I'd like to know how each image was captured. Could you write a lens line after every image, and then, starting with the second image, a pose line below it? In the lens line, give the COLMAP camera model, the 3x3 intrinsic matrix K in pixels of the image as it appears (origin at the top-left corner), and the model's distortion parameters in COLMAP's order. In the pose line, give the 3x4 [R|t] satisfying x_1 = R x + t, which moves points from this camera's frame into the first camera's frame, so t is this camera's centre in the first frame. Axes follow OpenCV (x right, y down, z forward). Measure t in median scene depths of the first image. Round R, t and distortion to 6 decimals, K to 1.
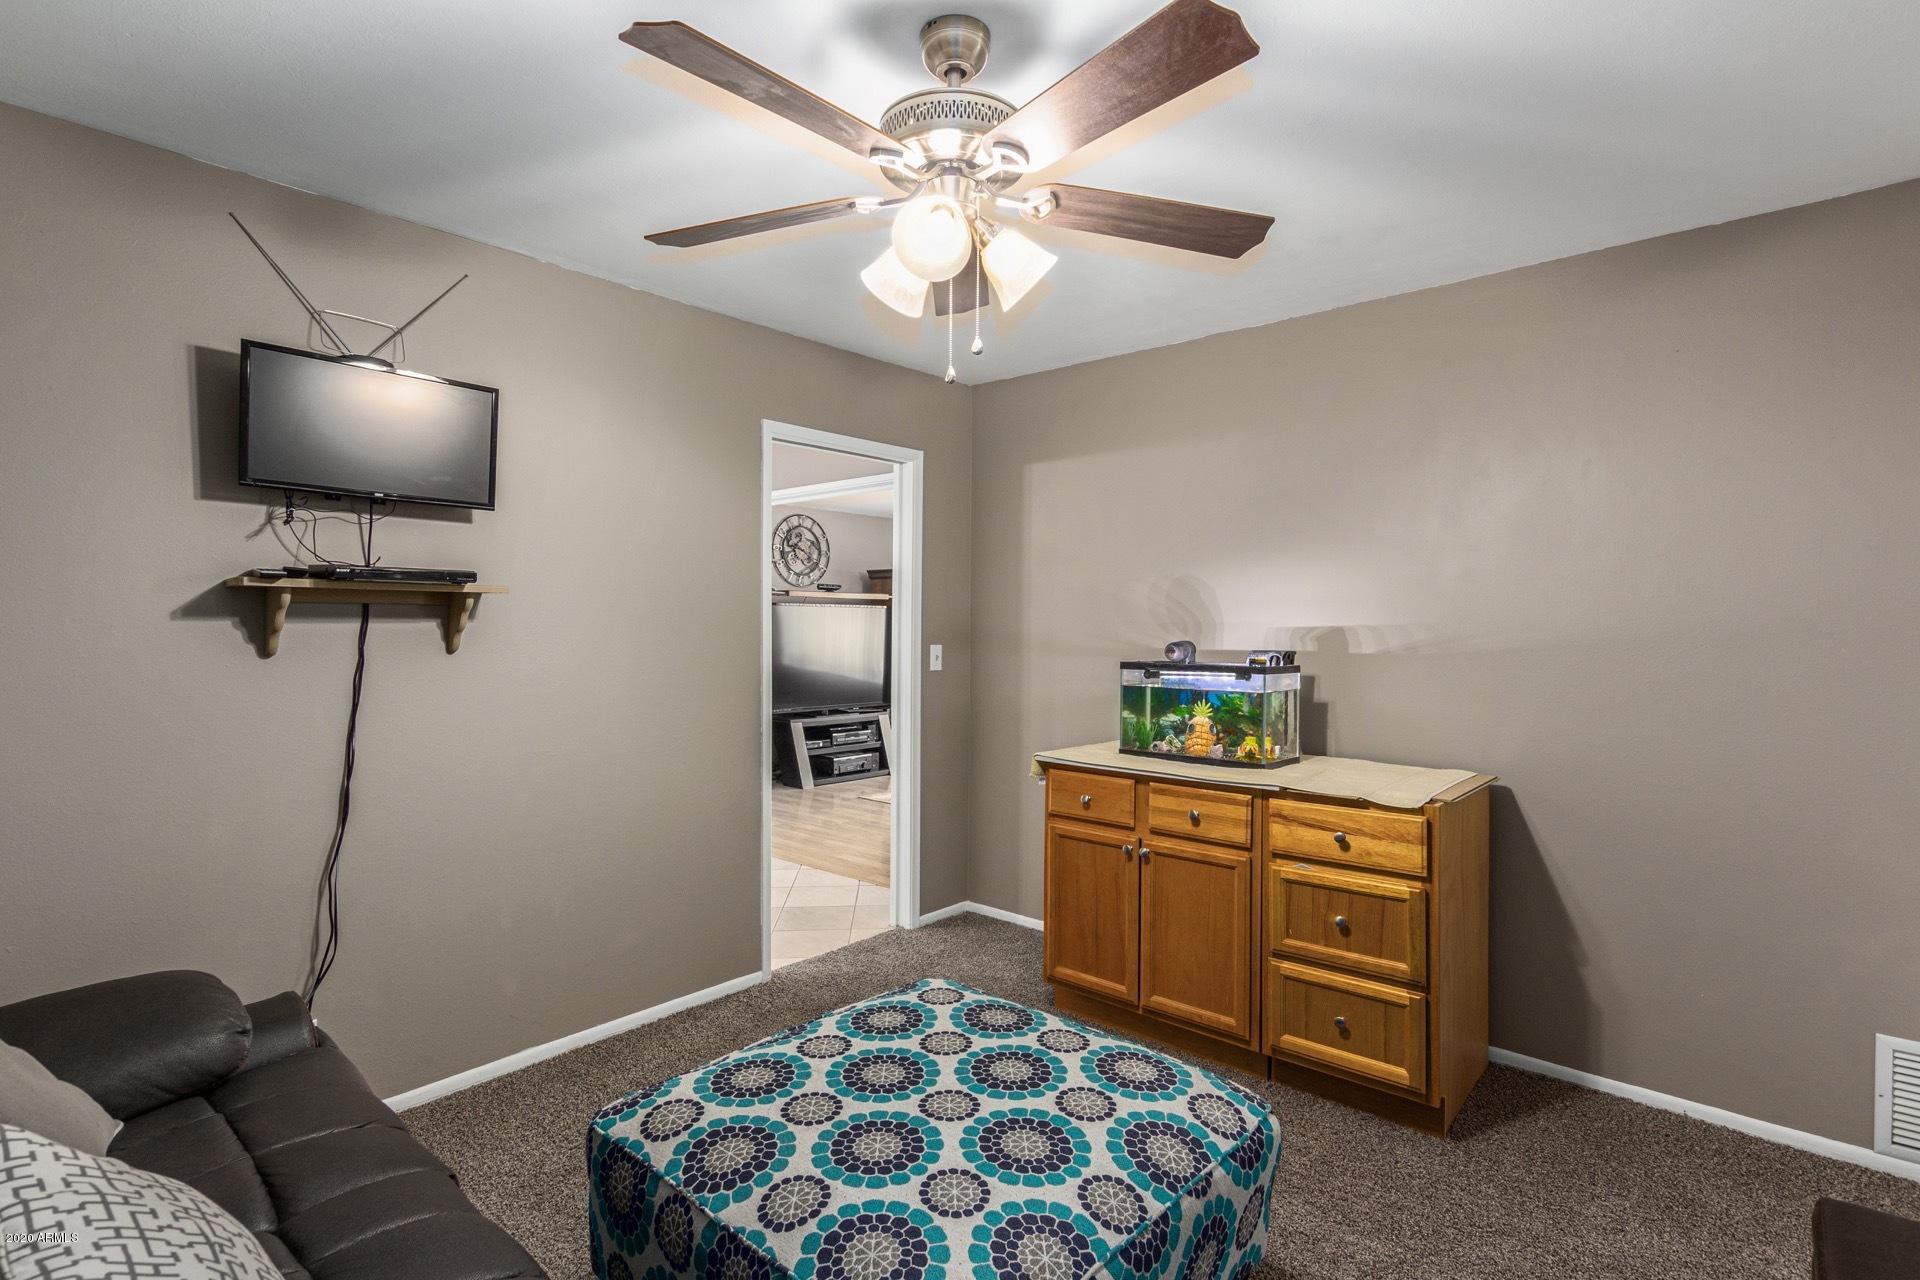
lens RADIAL K [[936.6, 0, 960.0], [0, 936.6, 640.0], [0, 0, 1]] dist [-0.000602, -0.000693]
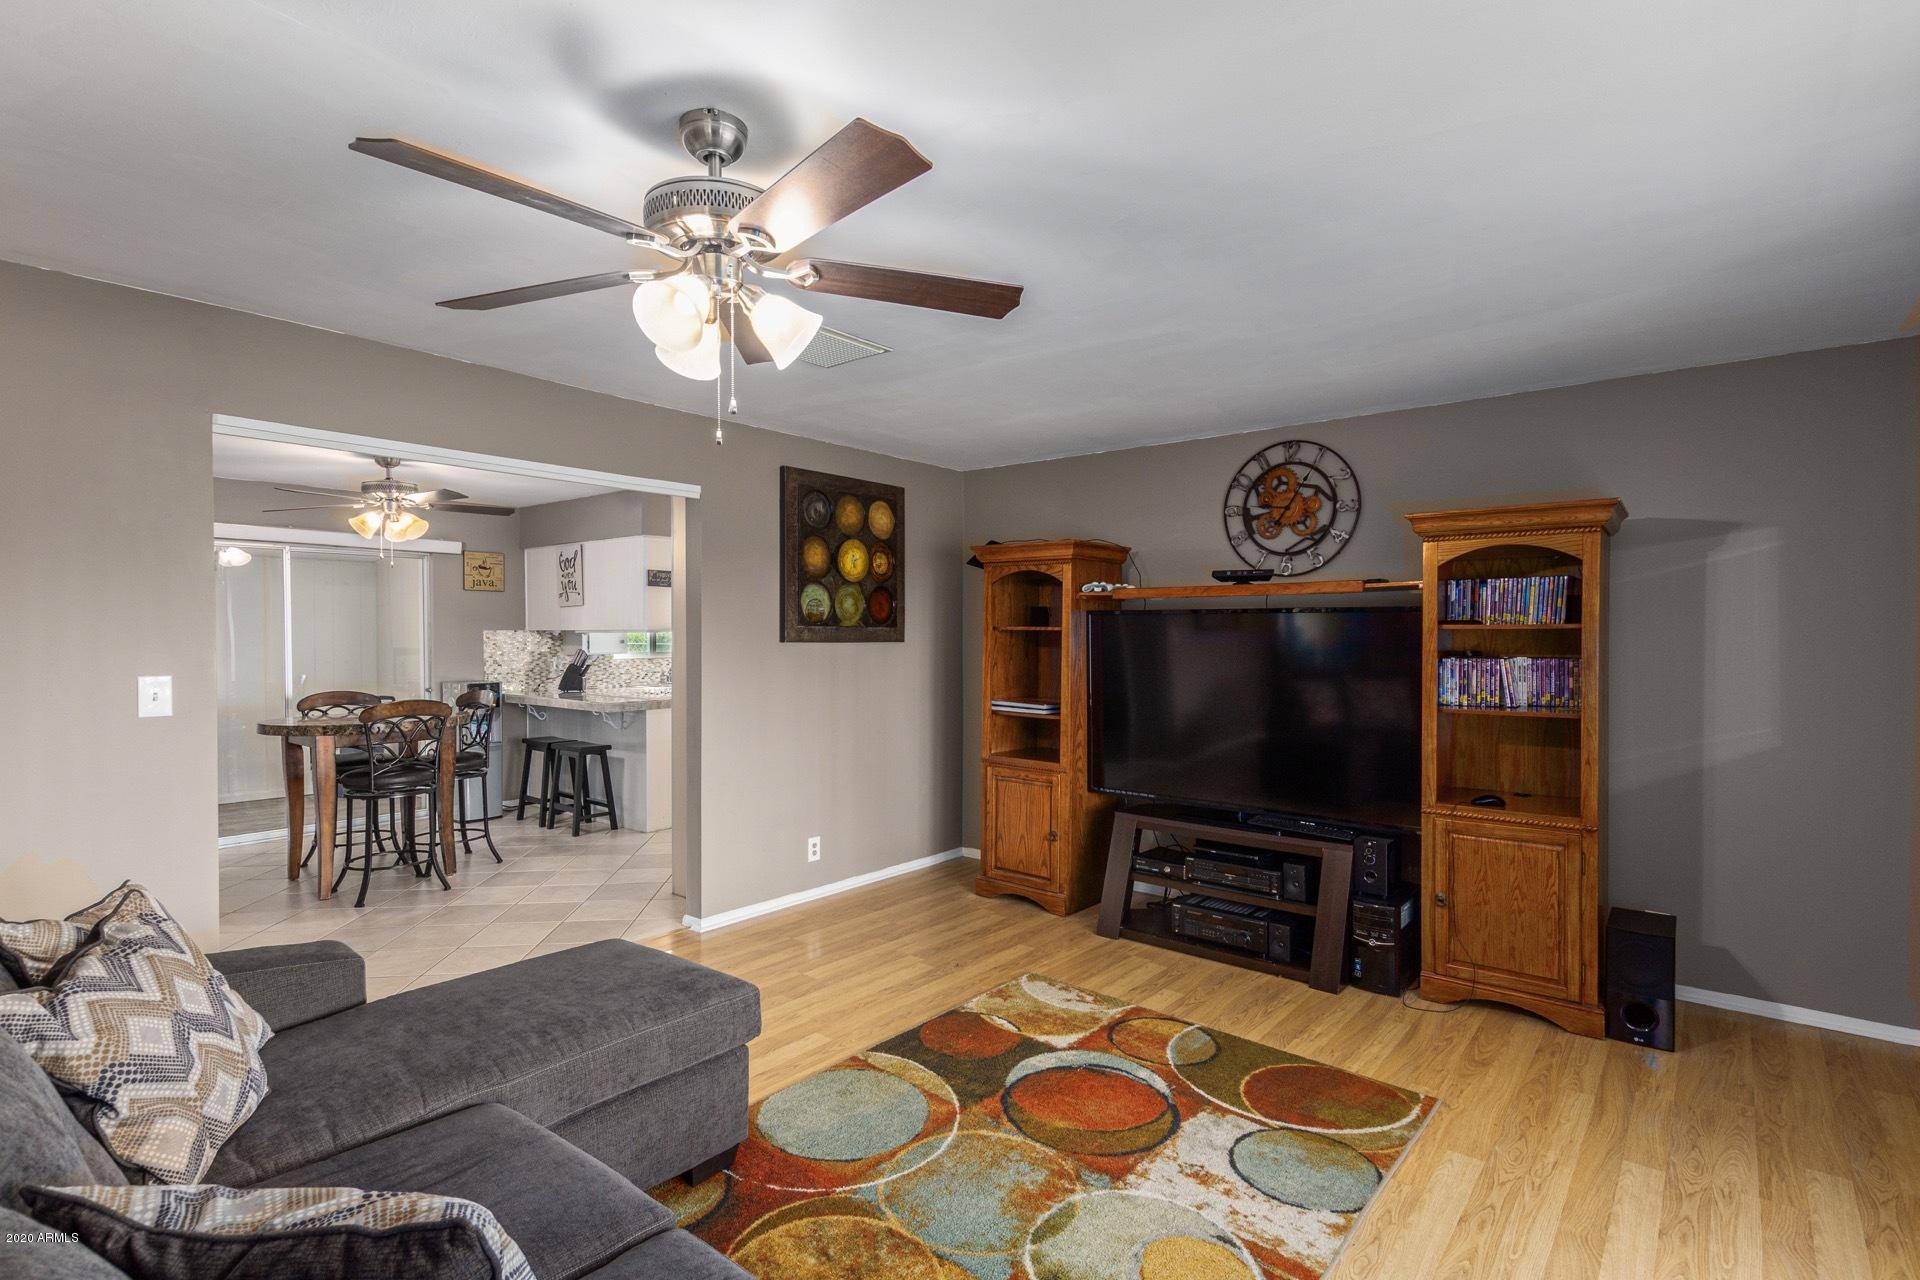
lens RADIAL K [[936.6, 0, 960.0], [0, 936.6, 640.0], [0, 0, 1]] dist [-0.000602, -0.000693]
pose [[0.041670, 0.004206, -0.999123, 0.357781], [-0.026712, 0.999638, 0.003094, -0.017684], [0.998774, 0.026559, 0.041768, 0.802616]]
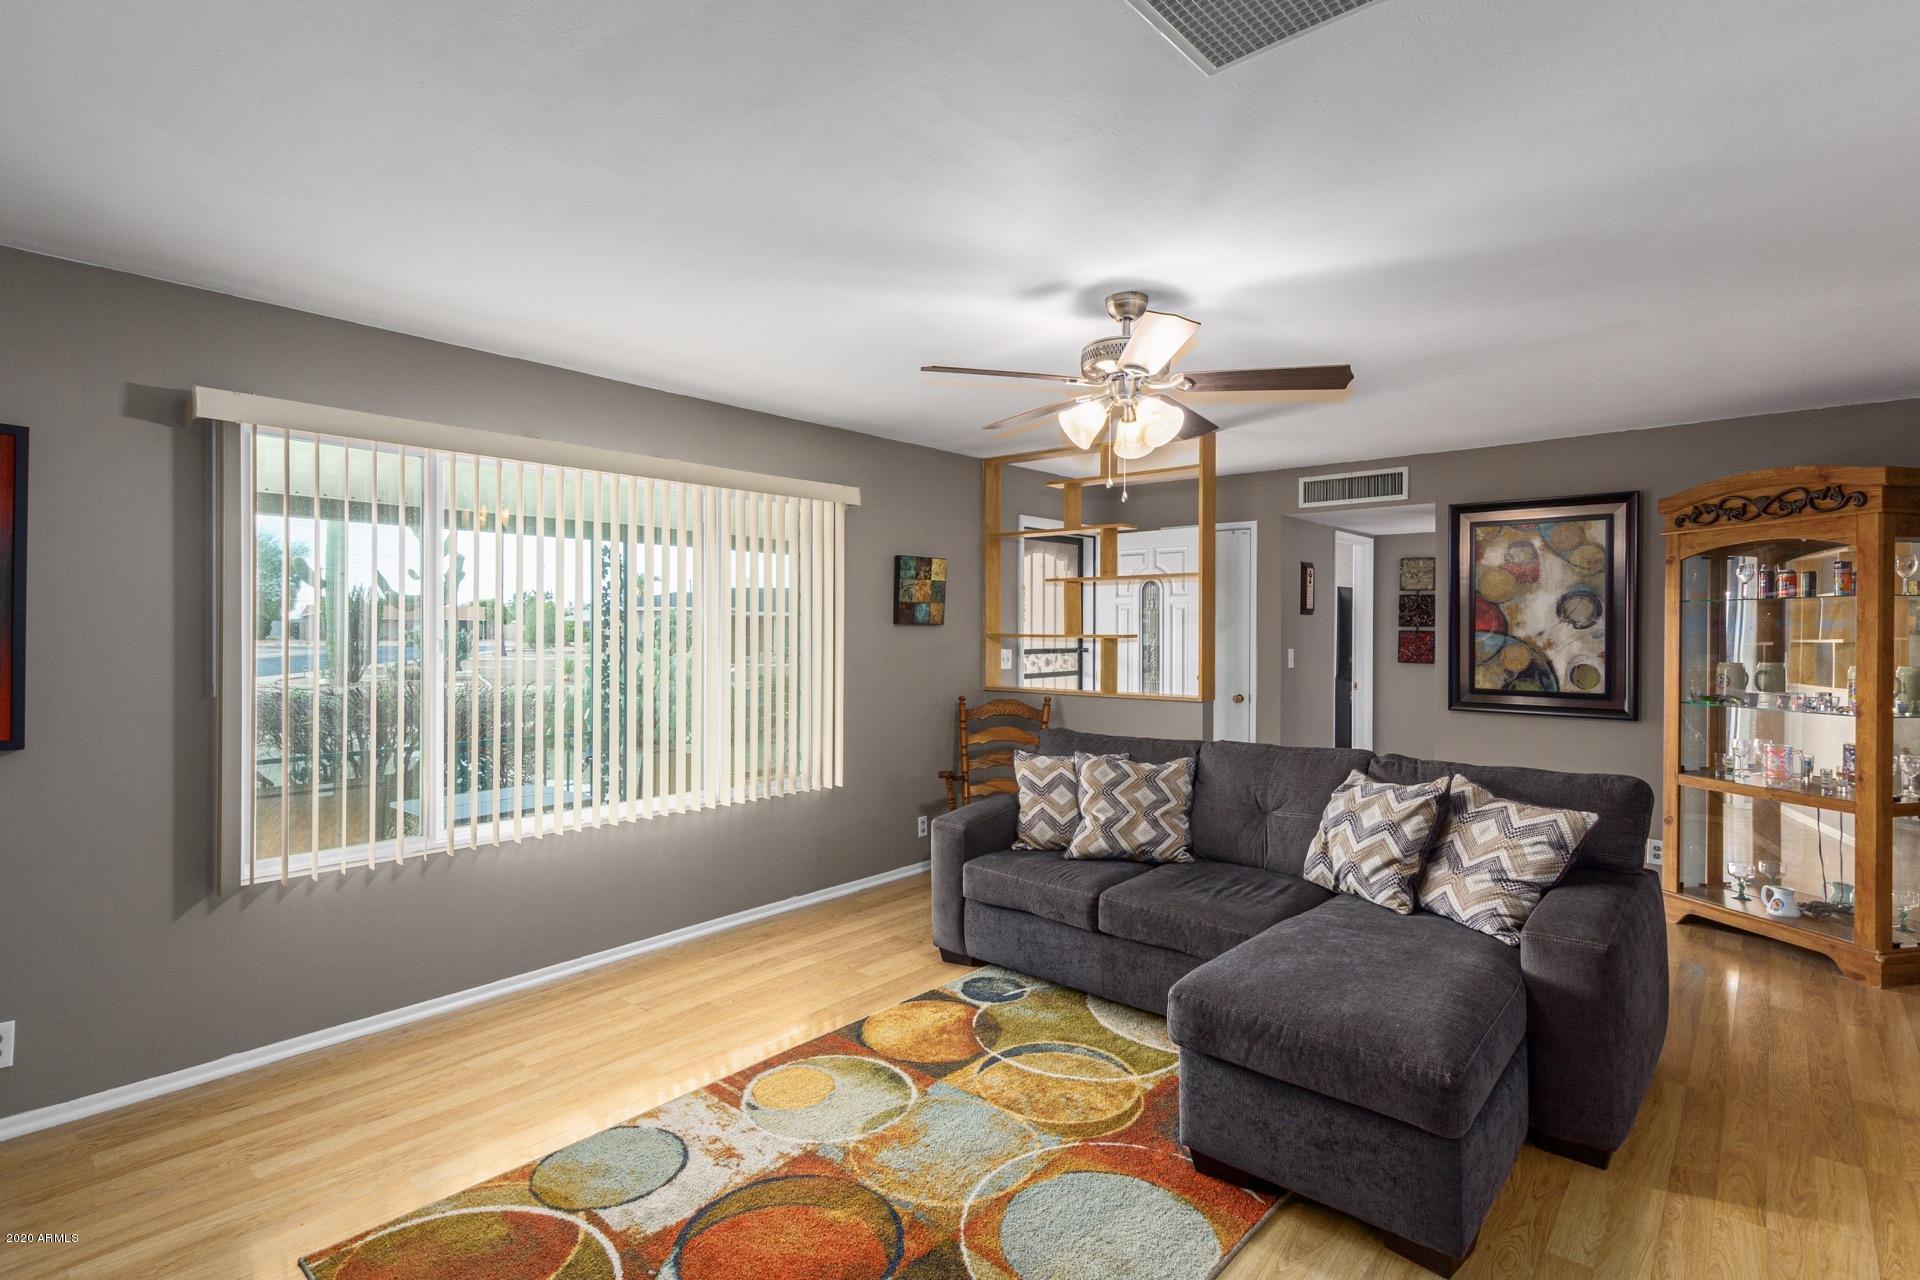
lens RADIAL K [[901.2, 0, 964.3], [0, 901.2, 631.6], [0, 0, 1]] dist [0.002008, 0.000130]
pose [[-0.021246, -0.006769, 0.999751, -0.203109], [0.023237, 0.999704, 0.007262, -0.018316], [-0.999504, 0.023385, -0.021082, 0.820322]]
